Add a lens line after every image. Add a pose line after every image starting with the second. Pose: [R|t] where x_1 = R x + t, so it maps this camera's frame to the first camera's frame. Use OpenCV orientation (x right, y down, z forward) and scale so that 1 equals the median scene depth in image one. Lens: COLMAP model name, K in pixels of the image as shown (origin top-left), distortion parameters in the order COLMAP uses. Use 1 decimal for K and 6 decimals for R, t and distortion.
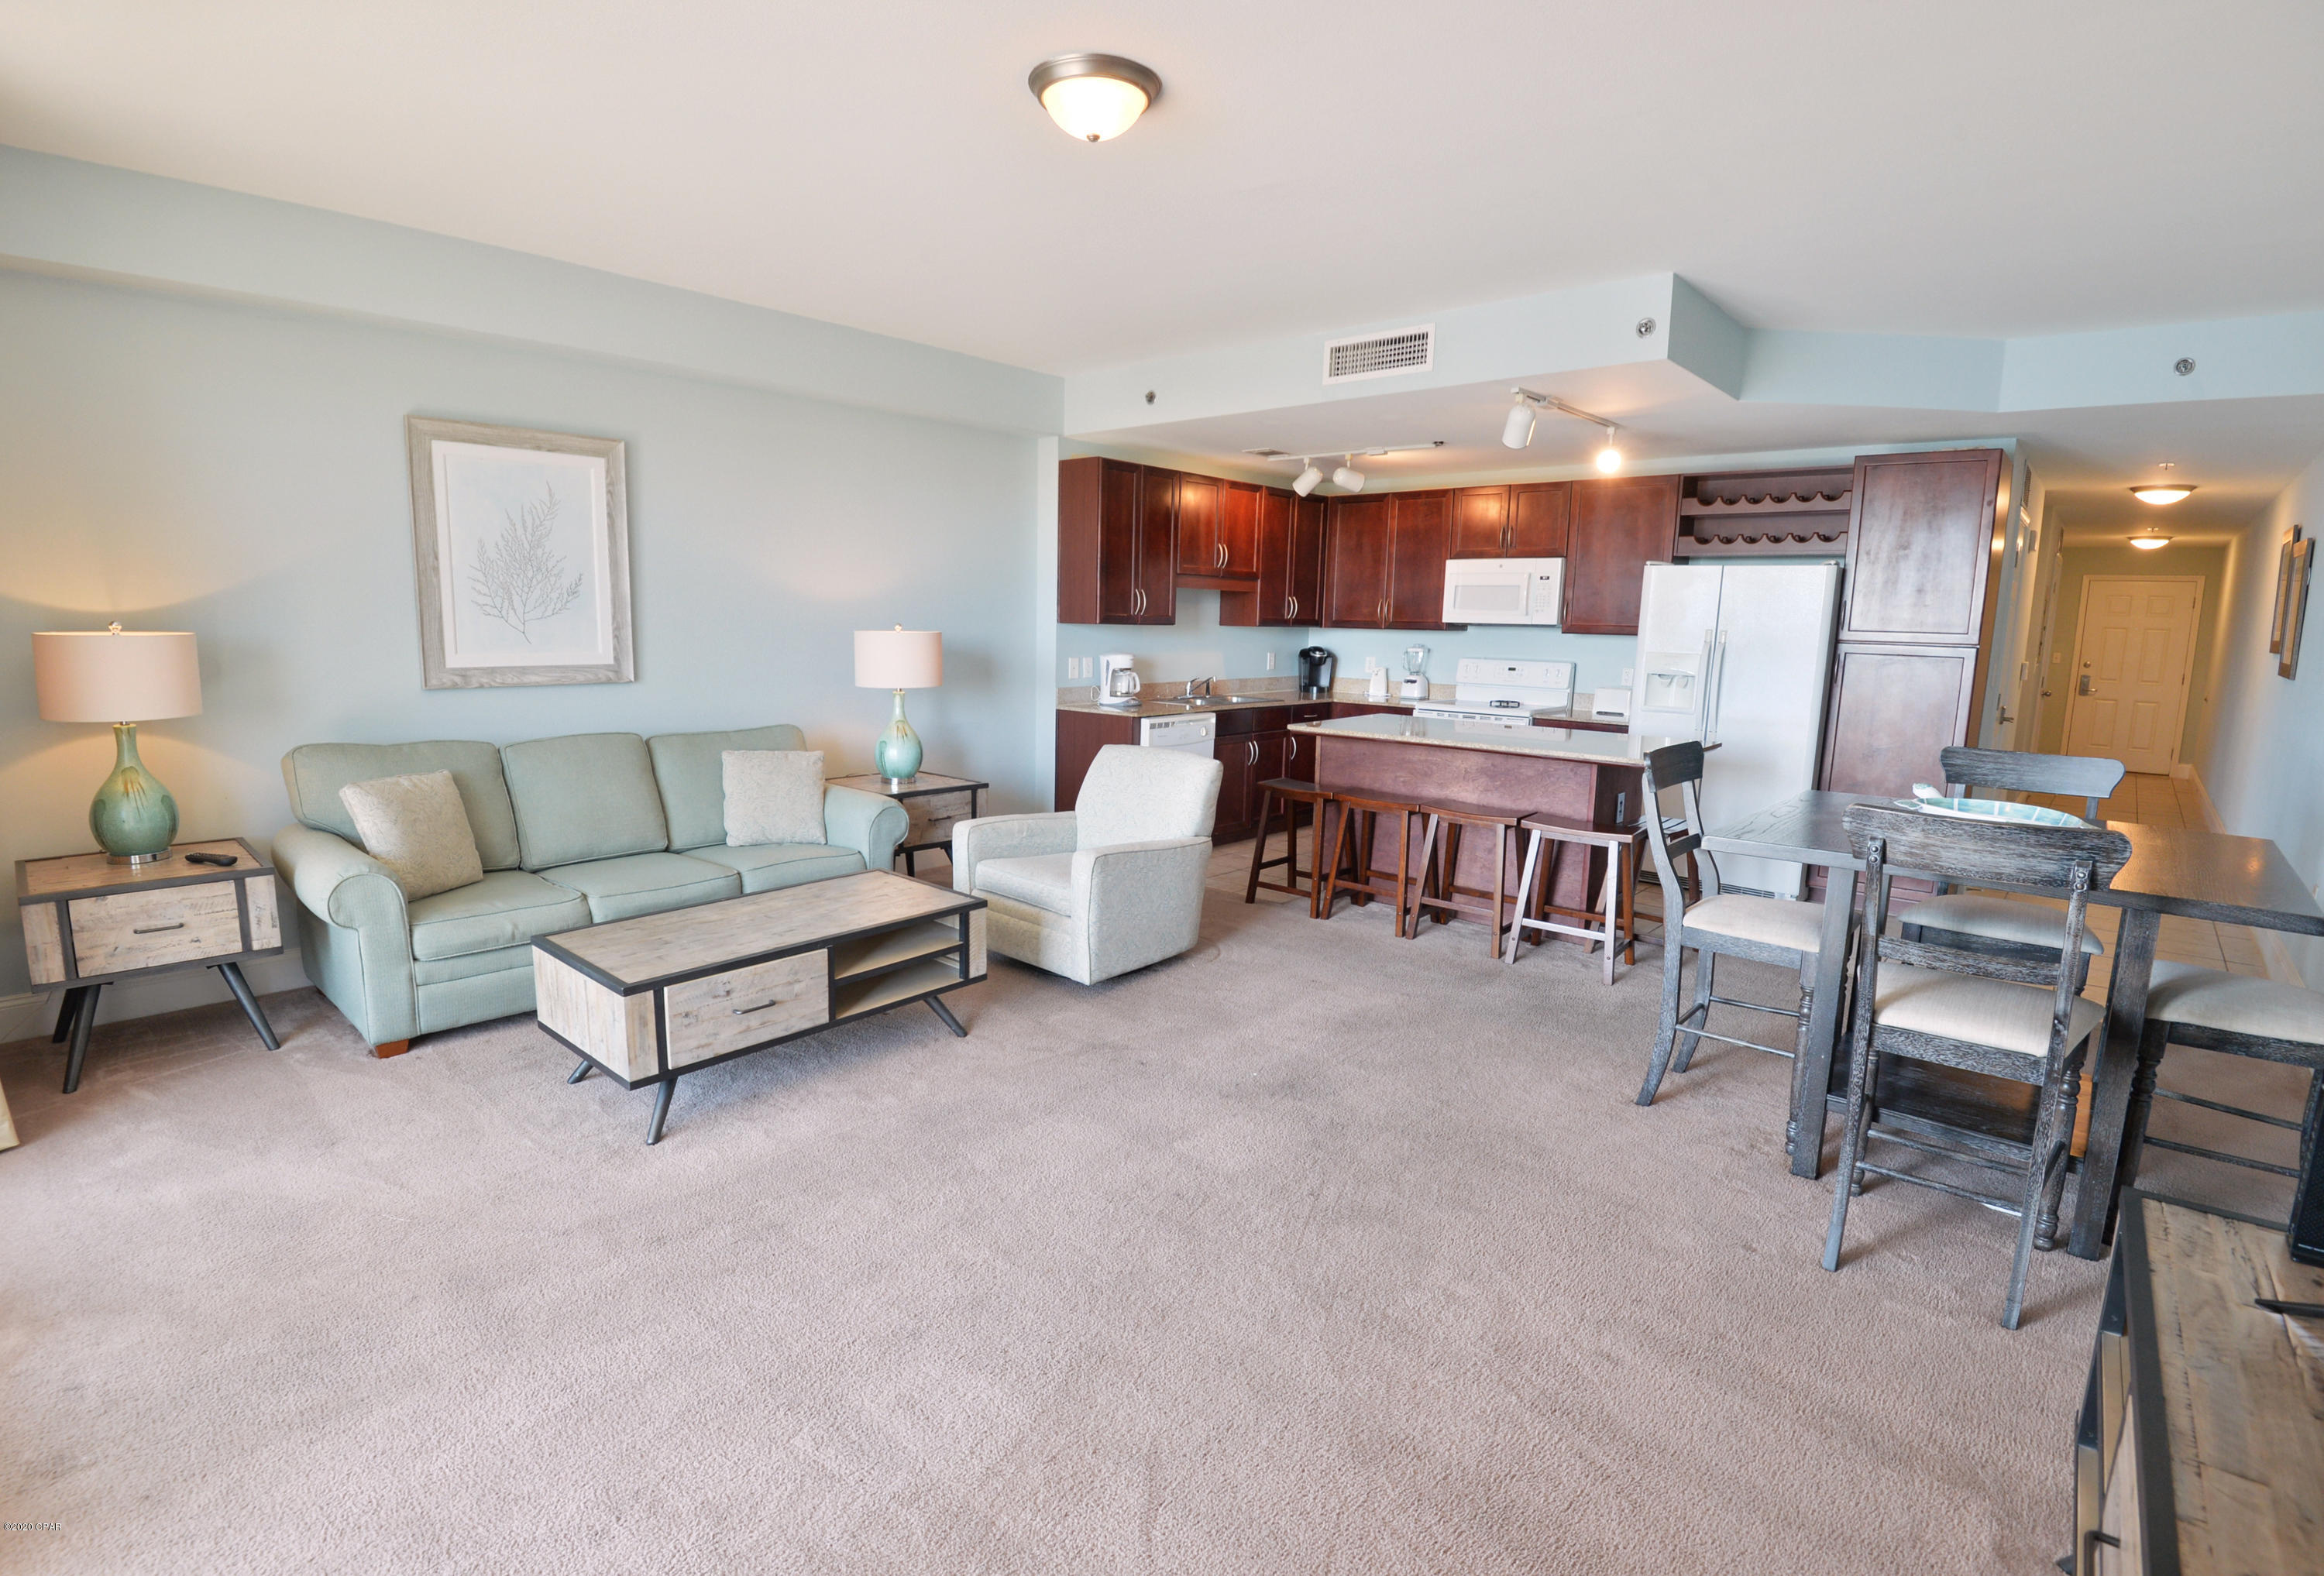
lens RADIAL K [[1103.2, 0, 1138.5], [0, 1103.2, 777.9], [0, 0, 1]] dist [-0.000086, -0.033283]
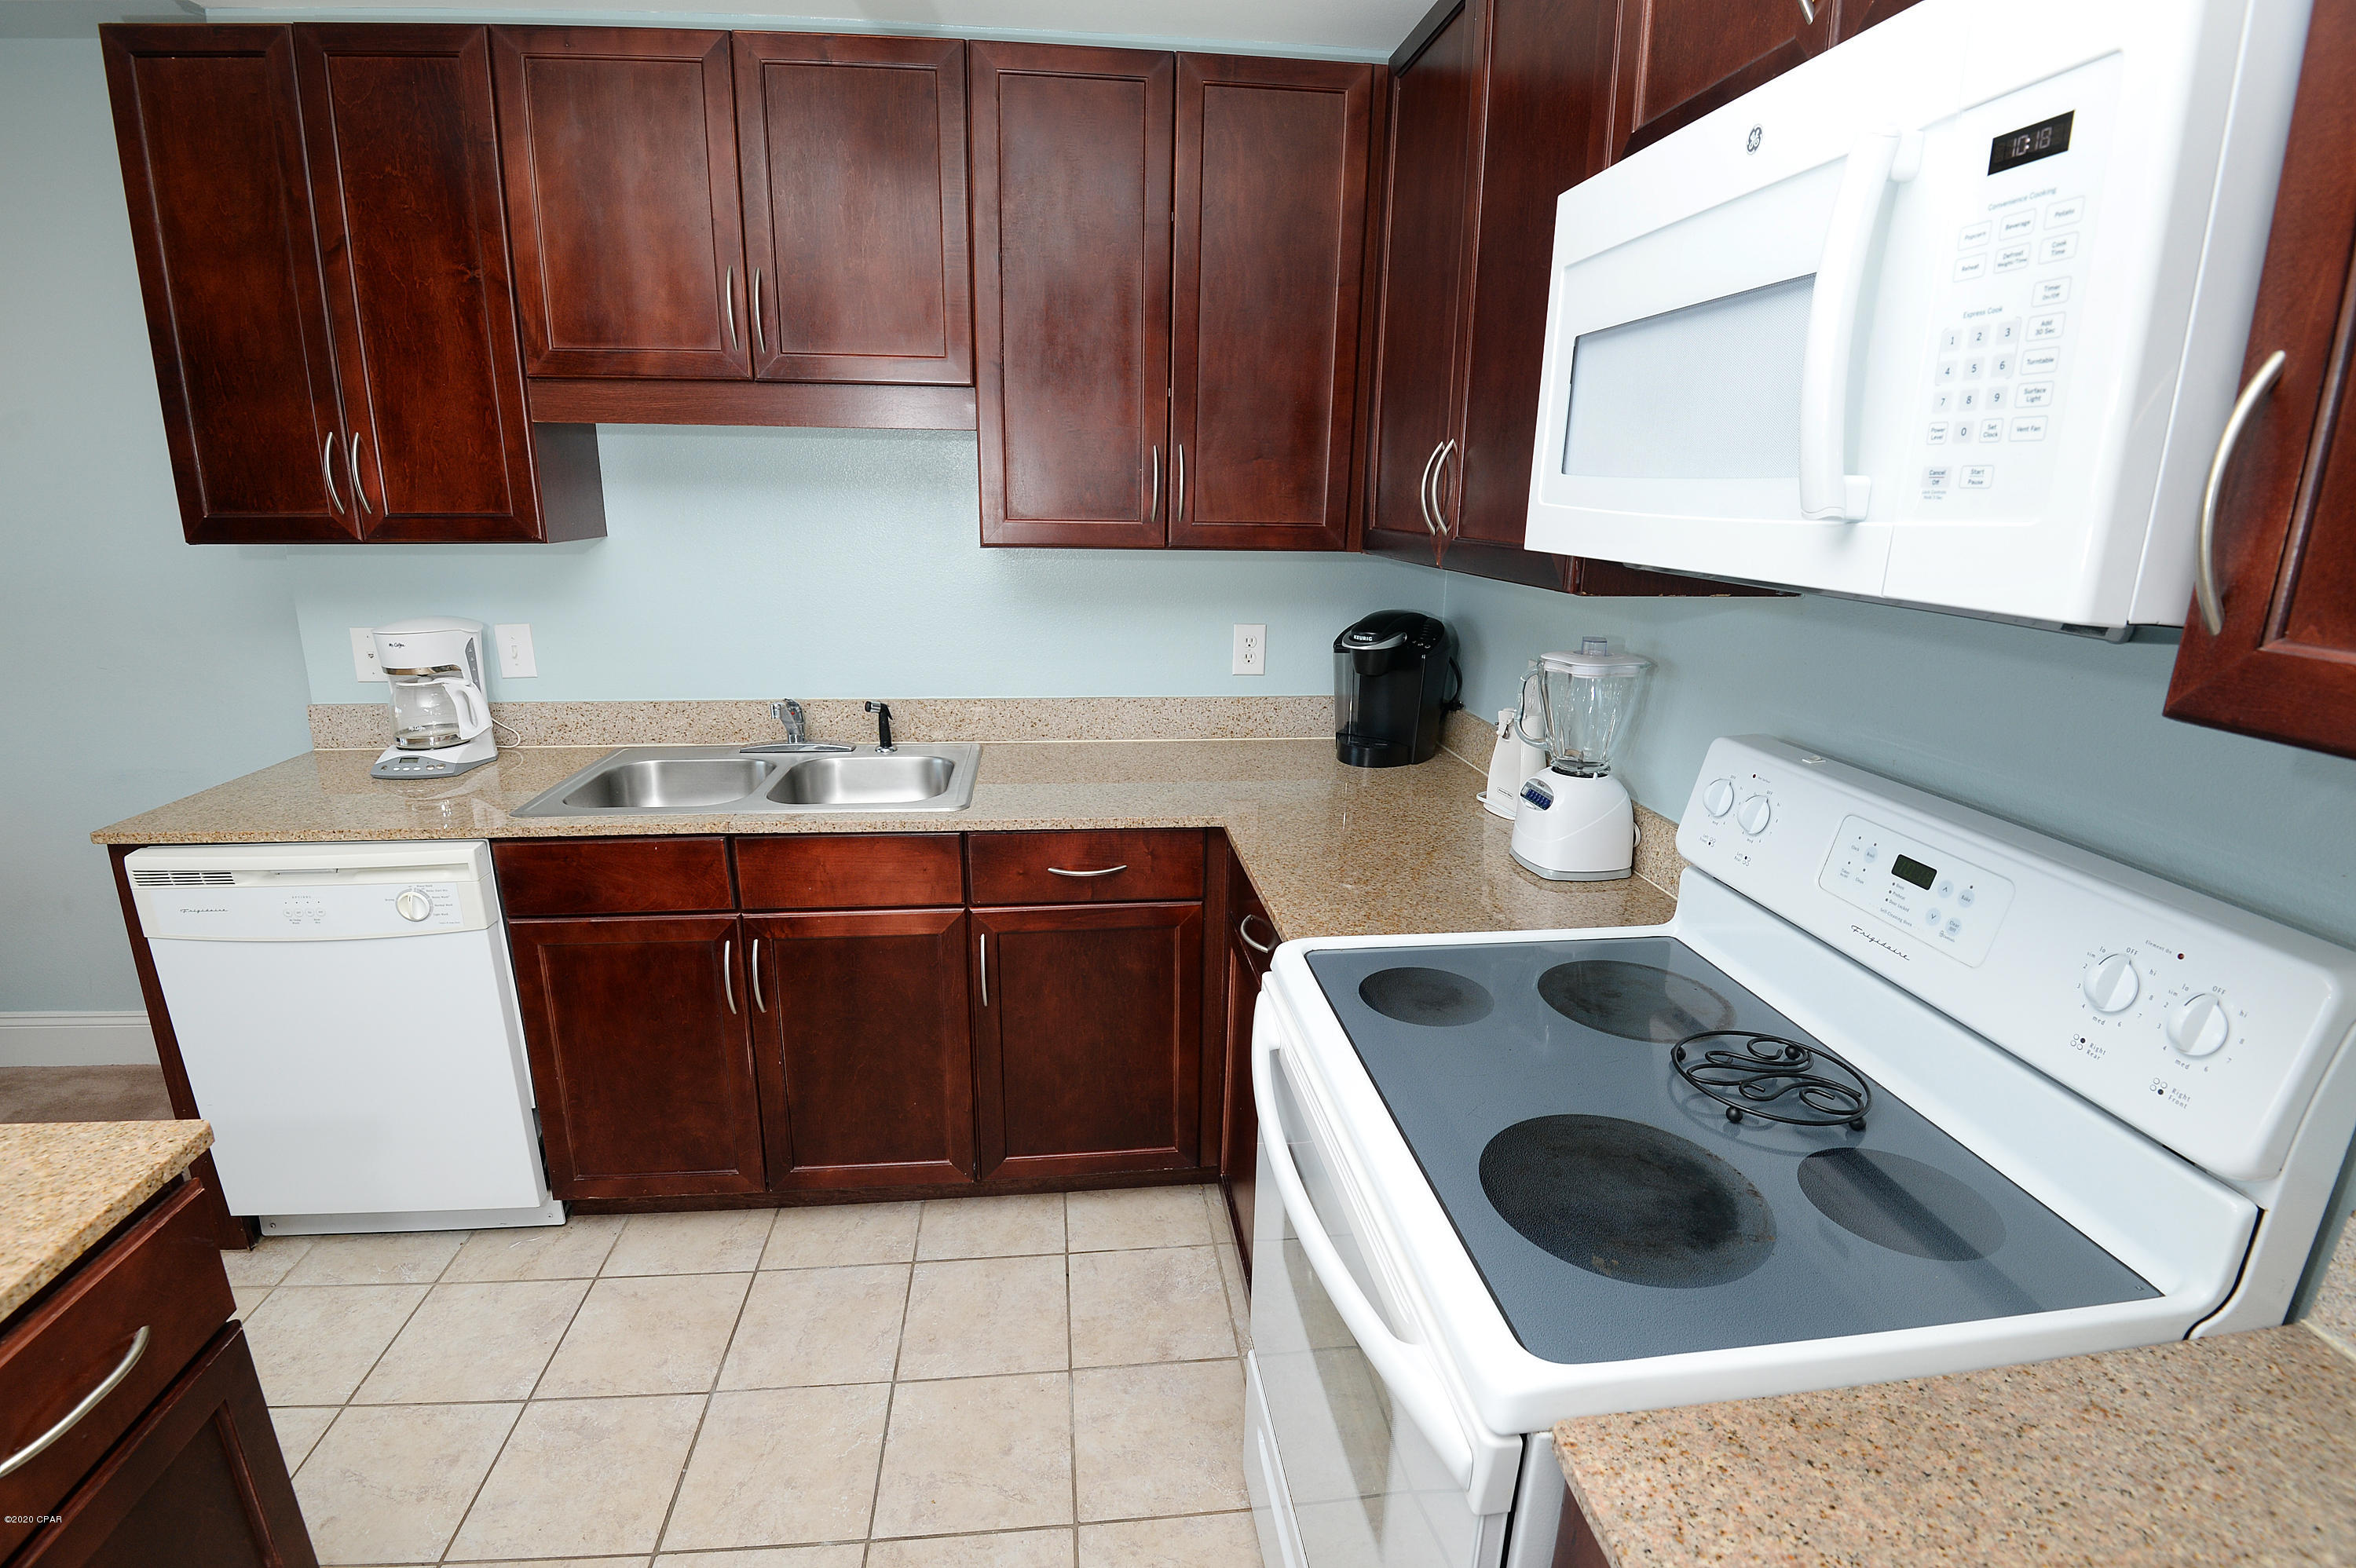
lens RADIAL K [[1097.6, 0, 1168.7], [0, 1097.6, 772.4], [0, 0, 1]] dist [-0.040612, 0.000231]
pose [[0.748416, 0.157894, -0.644161, 0.453147], [-0.097258, 0.986877, 0.128901, -0.155191], [0.656060, -0.033822, 0.753951, 1.044777]]
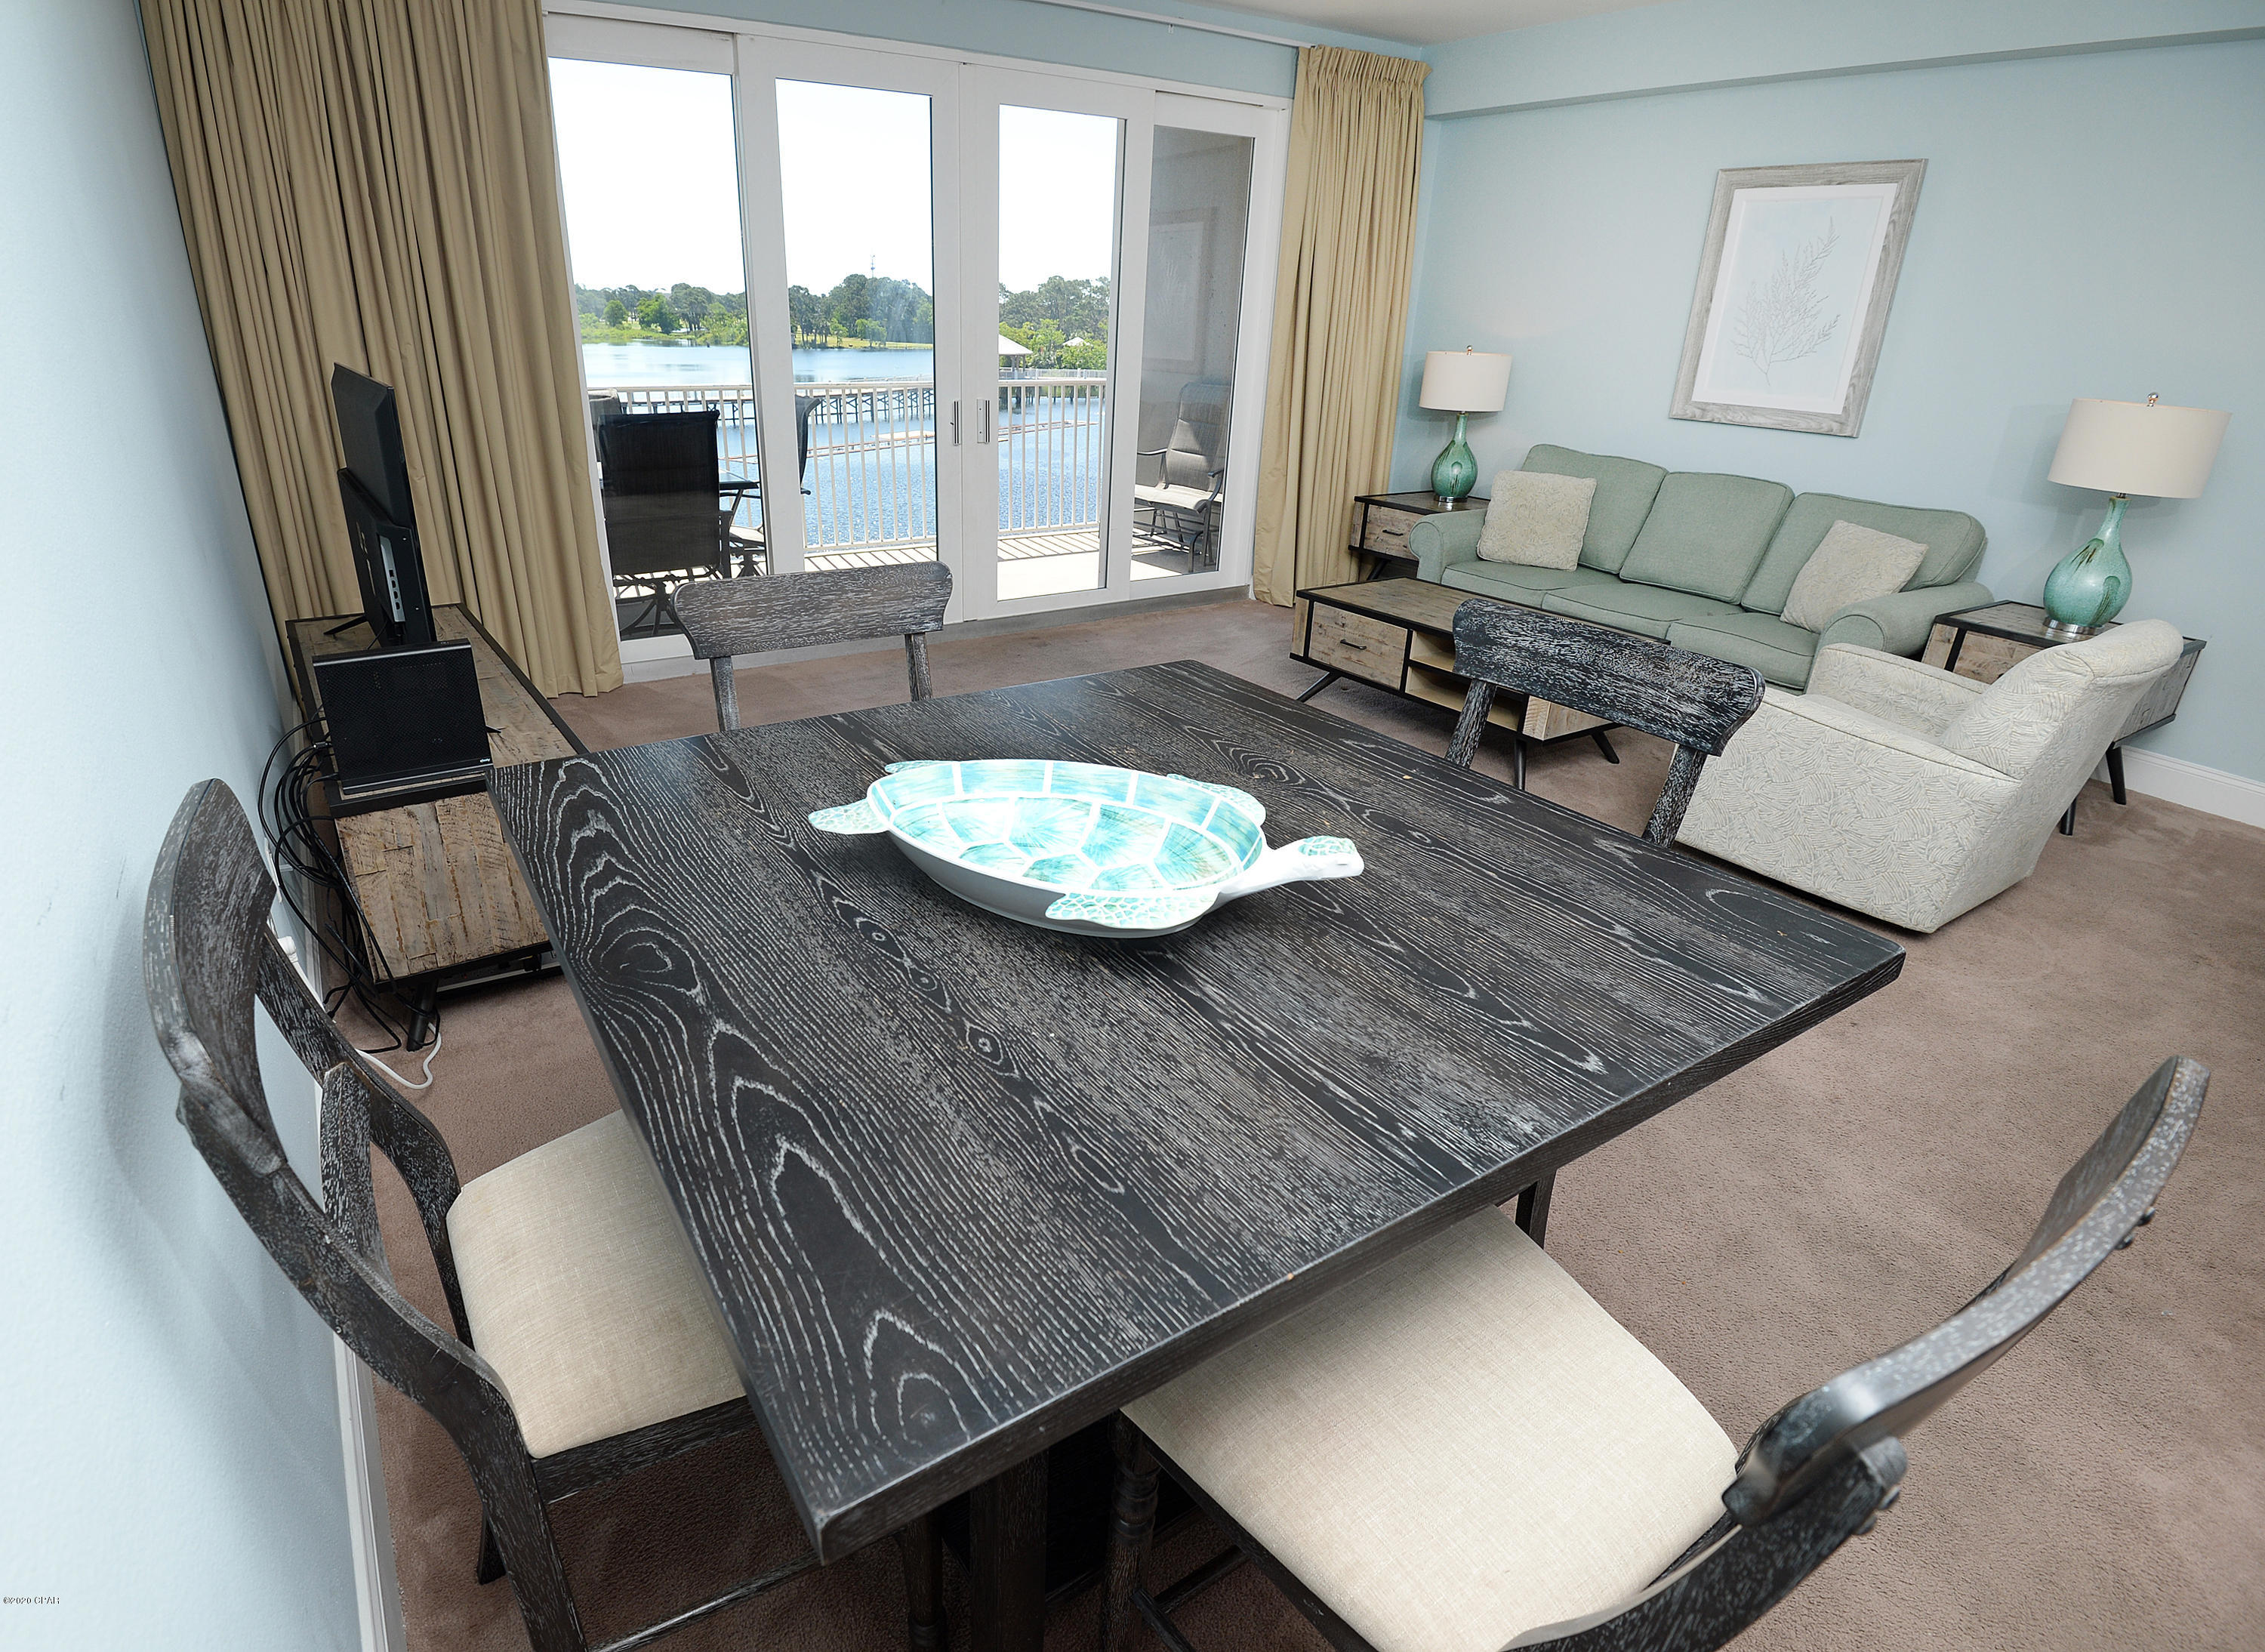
lens RADIAL K [[1160.5, 0, 1042.2], [0, 1160.5, 834.4], [0, 0, 1]] dist [-0.006600, -0.028089]
pose [[-0.280305, 0.367361, -0.886834, 0.608258], [-0.170860, 0.890024, 0.422686, -0.067113], [0.944583, 0.270005, -0.186711, 0.528191]]
